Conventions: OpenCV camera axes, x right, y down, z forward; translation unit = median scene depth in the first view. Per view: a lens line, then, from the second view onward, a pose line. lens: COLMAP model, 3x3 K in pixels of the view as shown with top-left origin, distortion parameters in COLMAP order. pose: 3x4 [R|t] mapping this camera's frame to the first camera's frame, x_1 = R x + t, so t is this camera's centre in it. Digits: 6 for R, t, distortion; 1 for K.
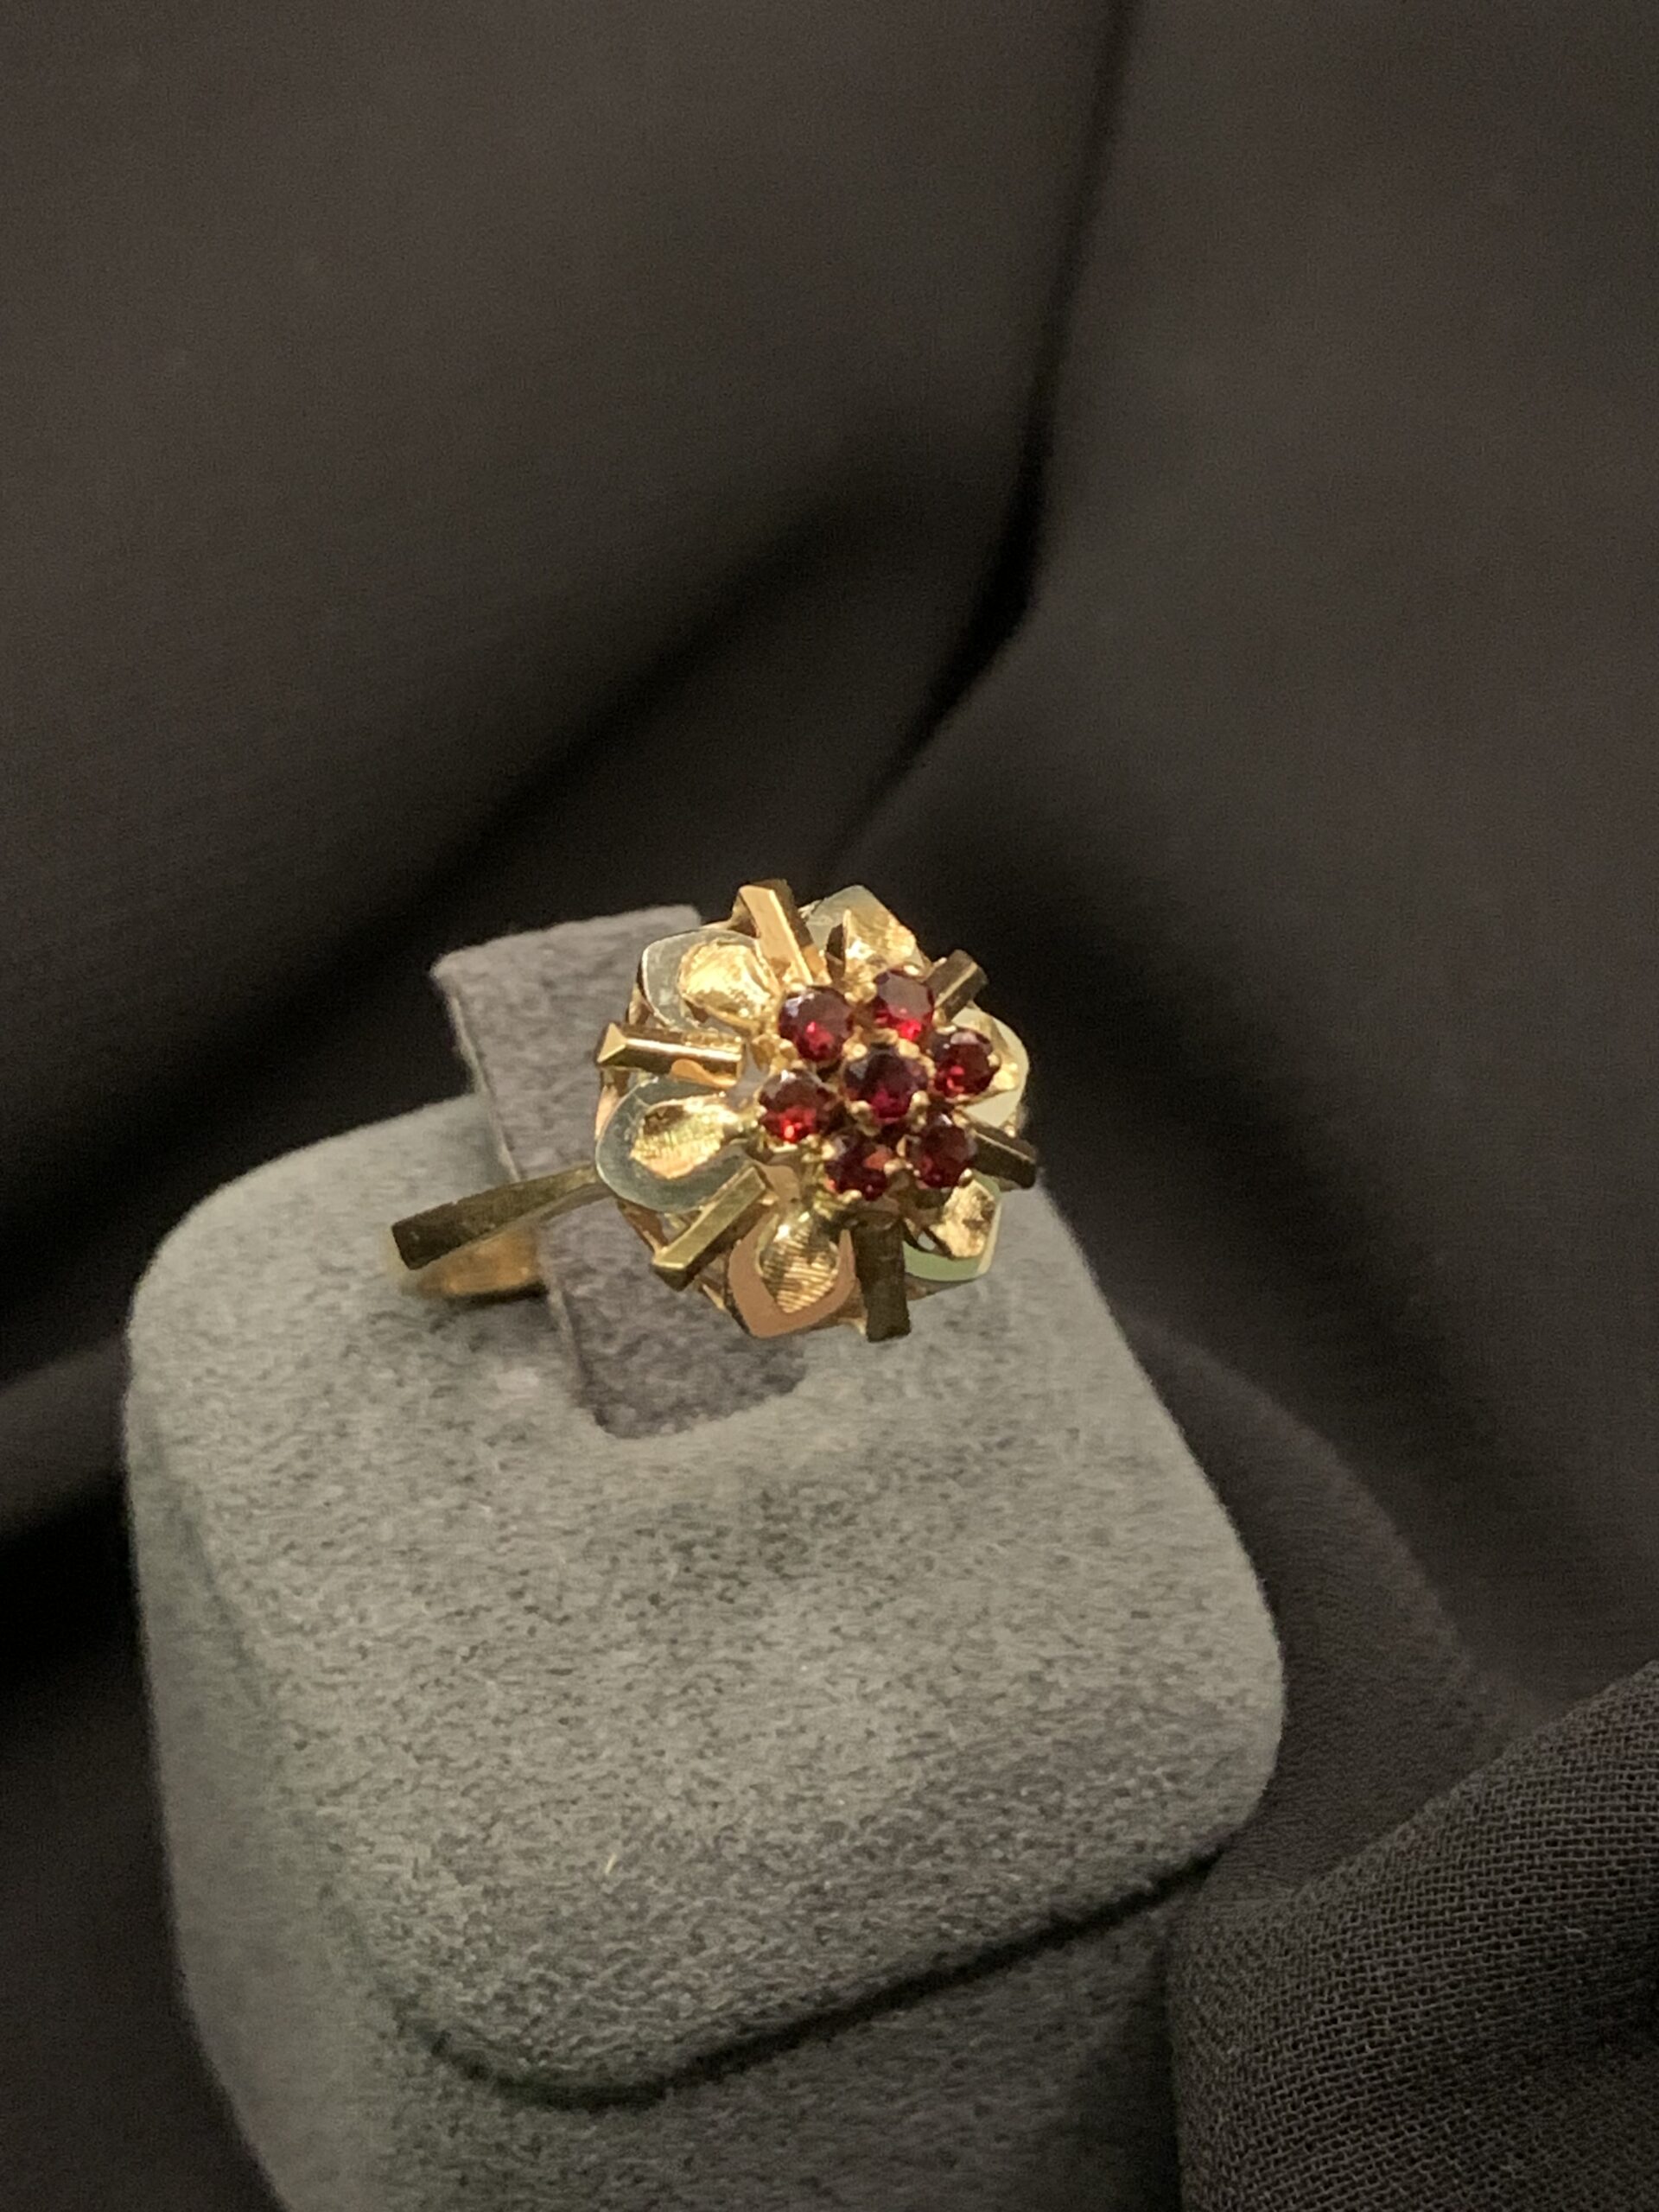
lens RADIAL K [[3915.1, 0, 829.5], [0, 3915.1, 1106.0], [0, 0, 1]] dist [0.323937, -1.696509]
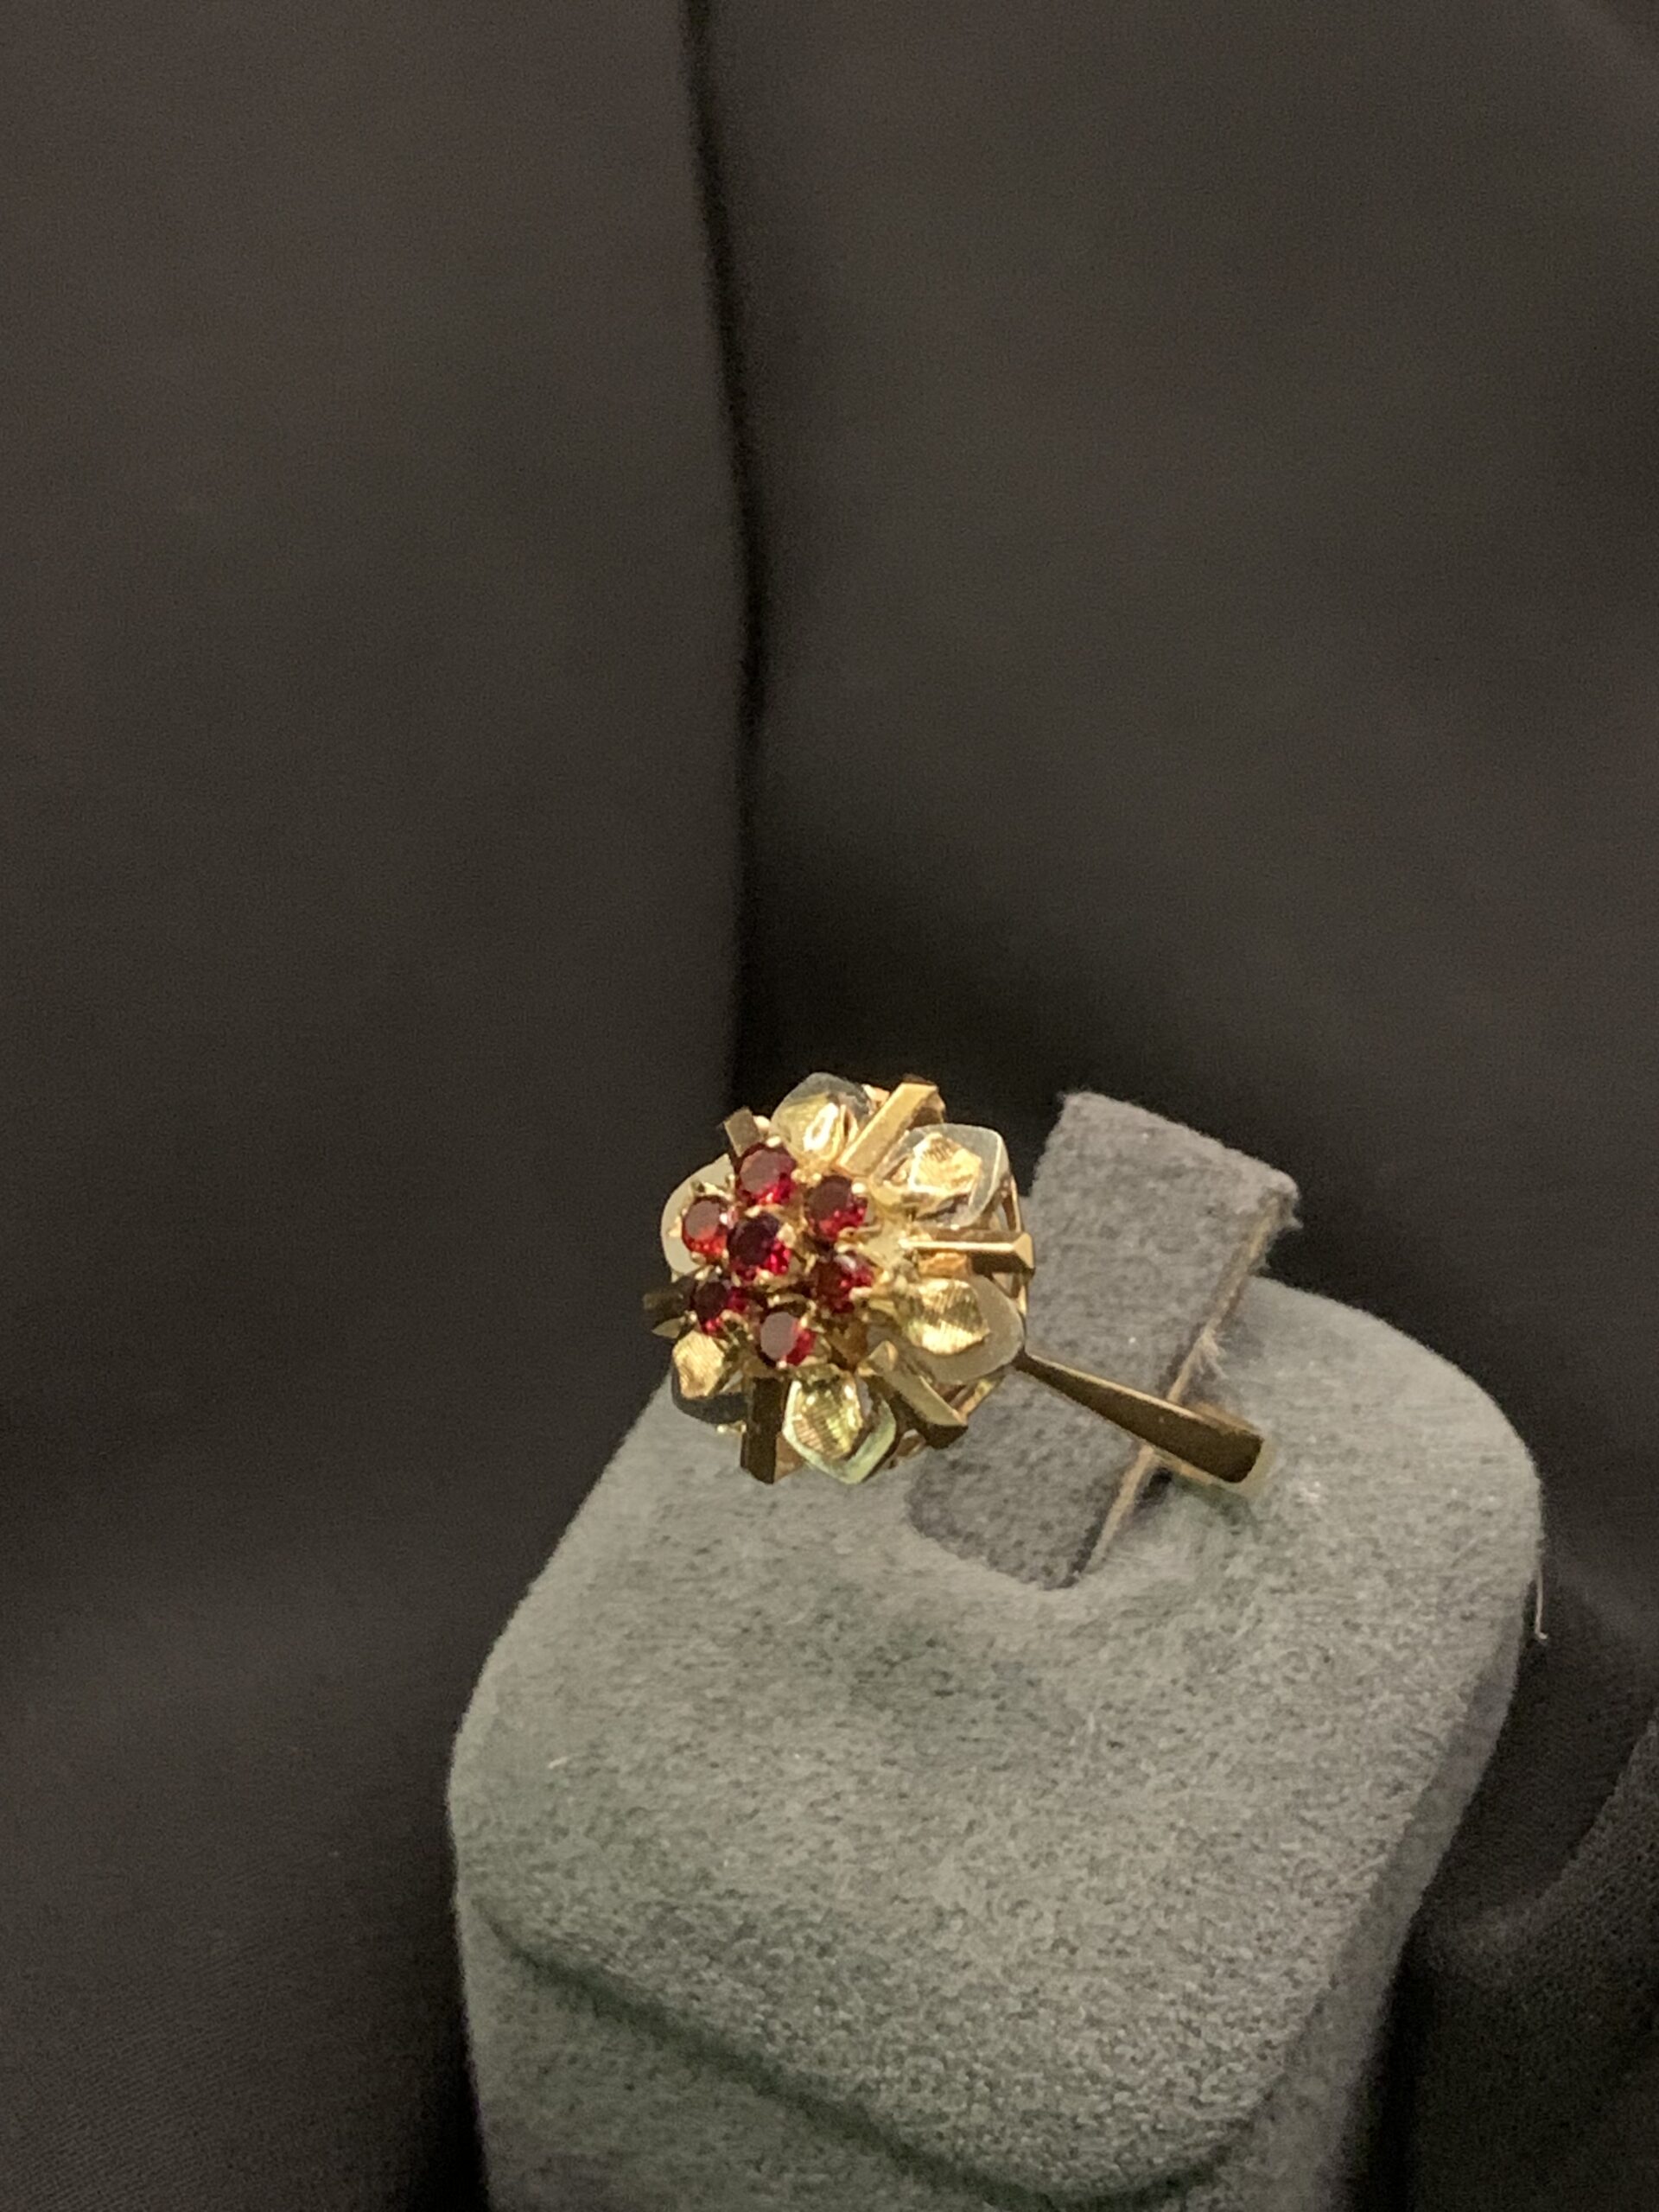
lens RADIAL K [[3915.1, 0, 829.5], [0, 3915.1, 1106.0], [0, 0, 1]] dist [0.323937, -1.696509]
pose [[0.524805, 0.493118, -0.693841, 0.674013], [-0.505150, 0.836484, 0.212411, -0.248447], [0.685130, 0.239019, 0.688089, 0.203302]]
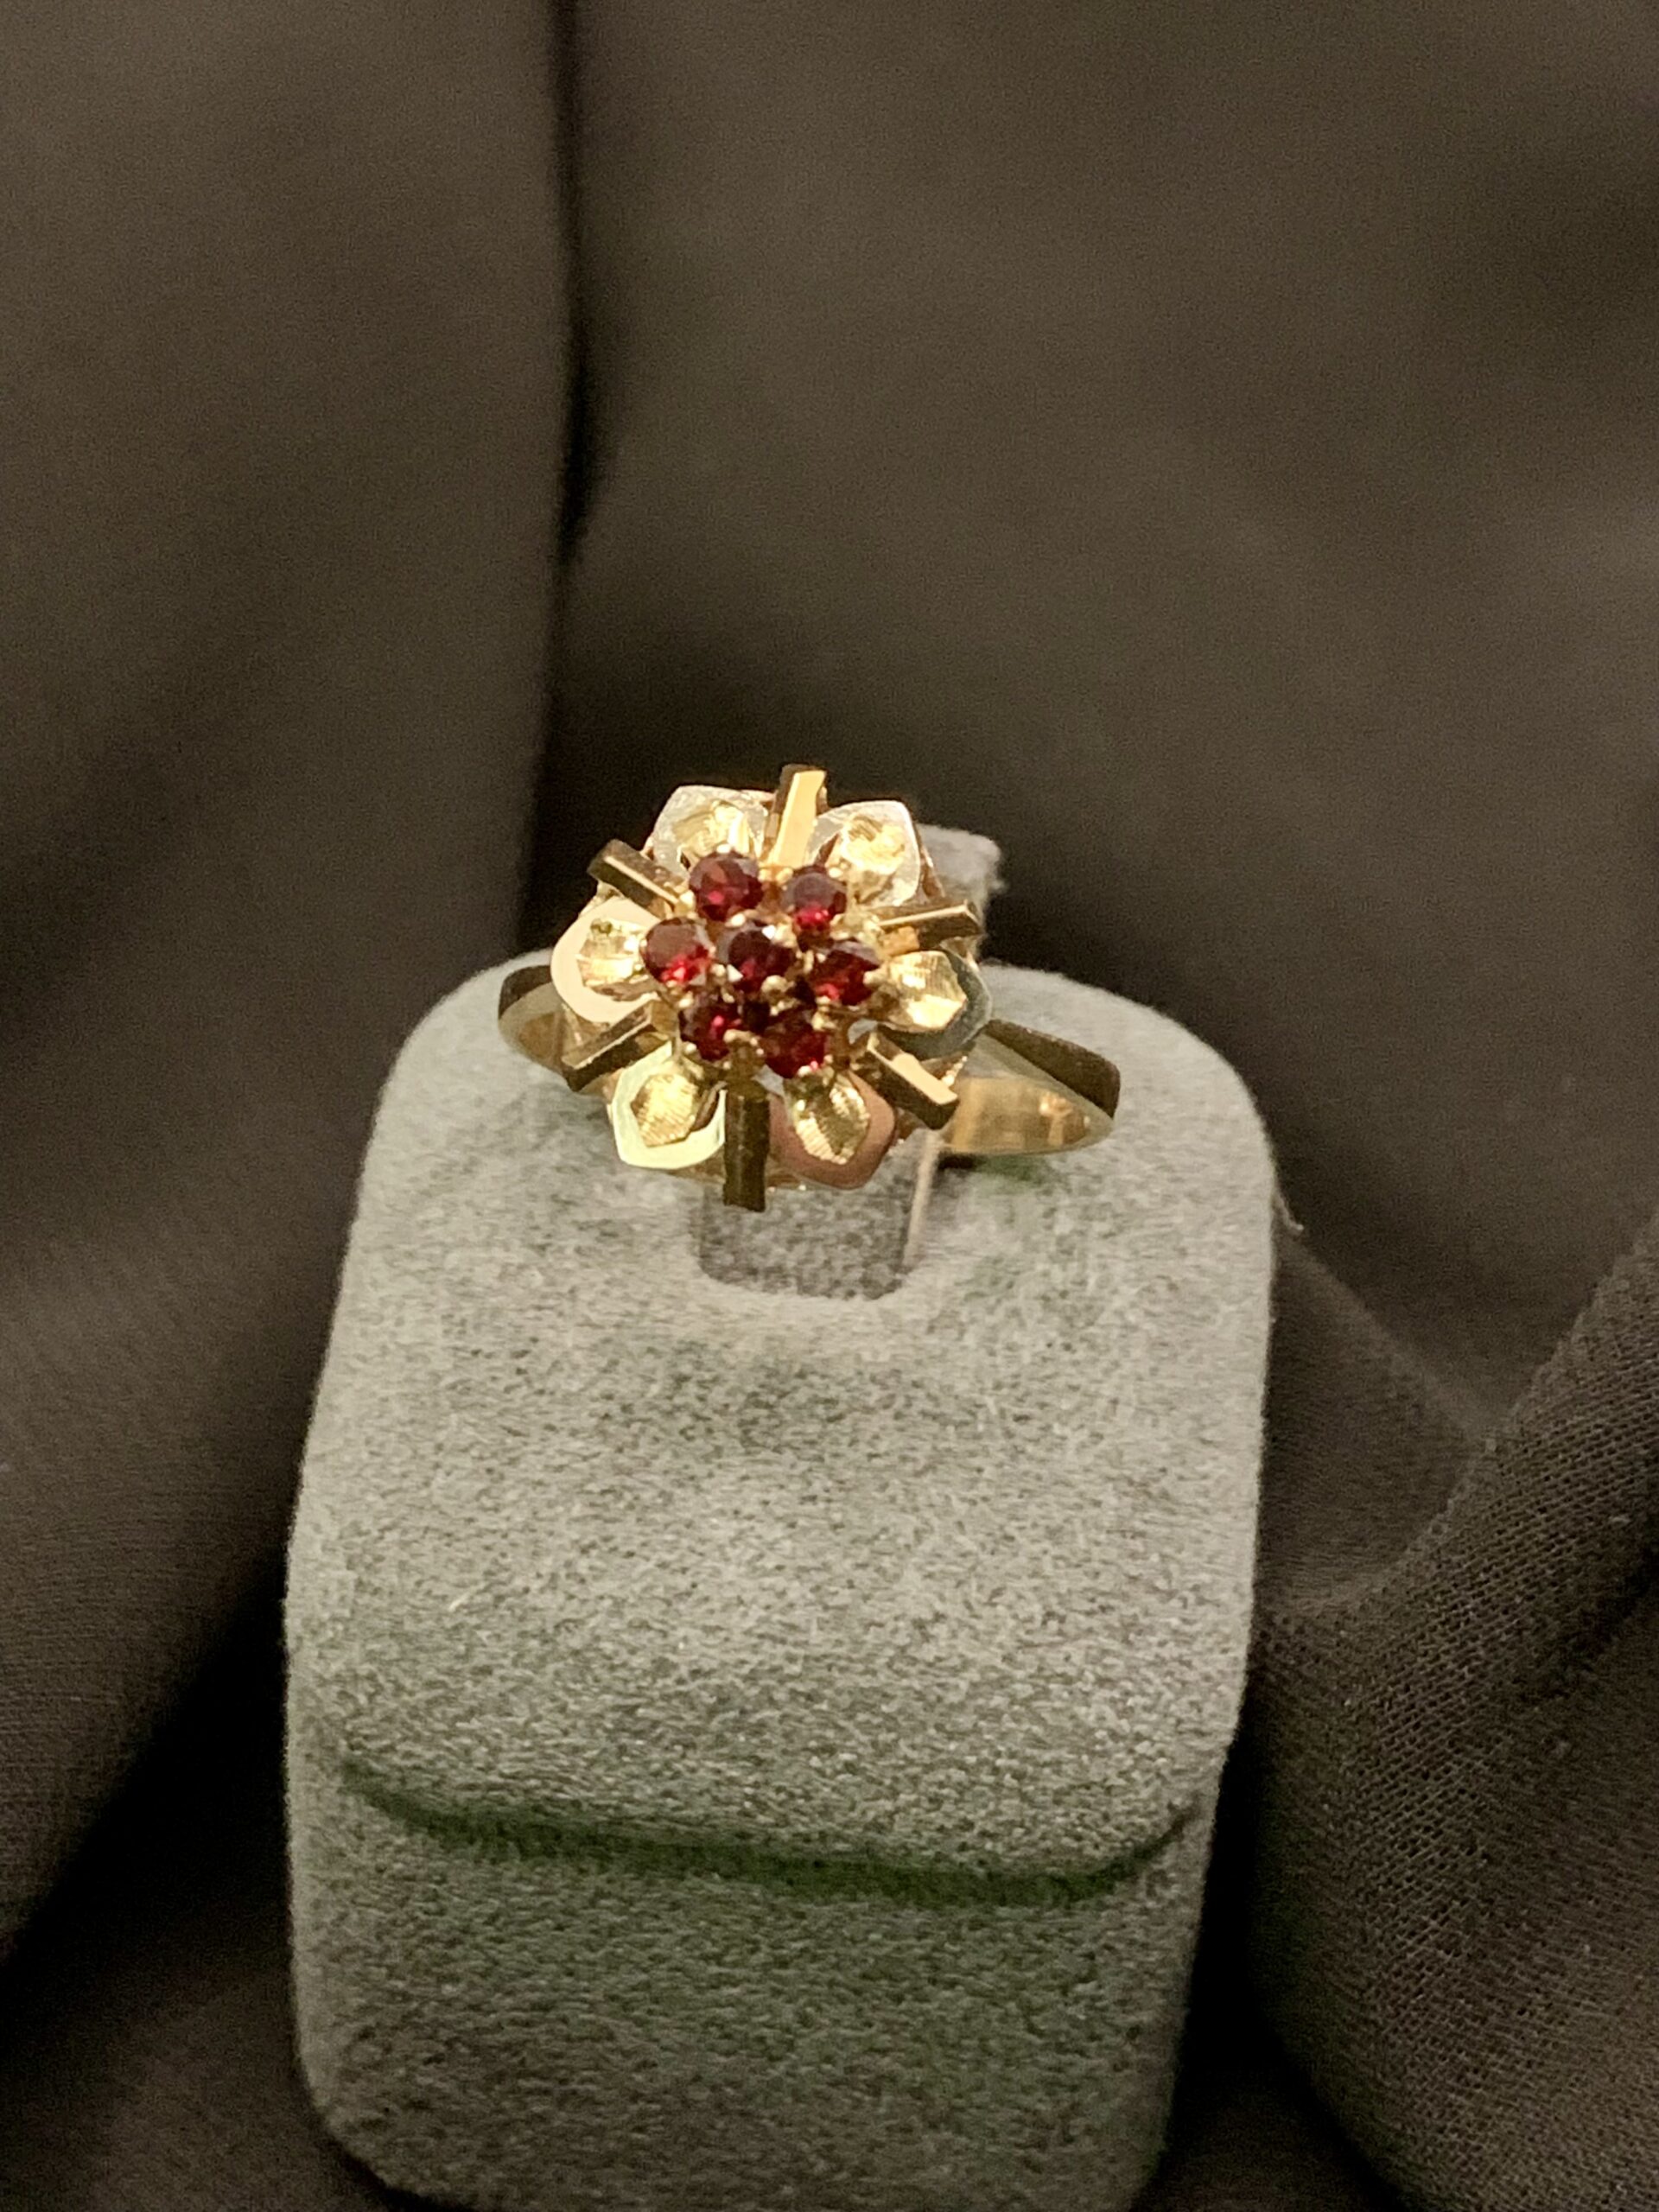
lens RADIAL K [[3915.1, 0, 829.5], [0, 3915.1, 1106.0], [0, 0, 1]] dist [0.323937, -1.696509]
pose [[0.843528, 0.341912, -0.414194, 0.416609], [-0.352394, 0.934316, 0.053596, -0.028029], [0.405313, 0.100750, 0.908609, 0.046591]]
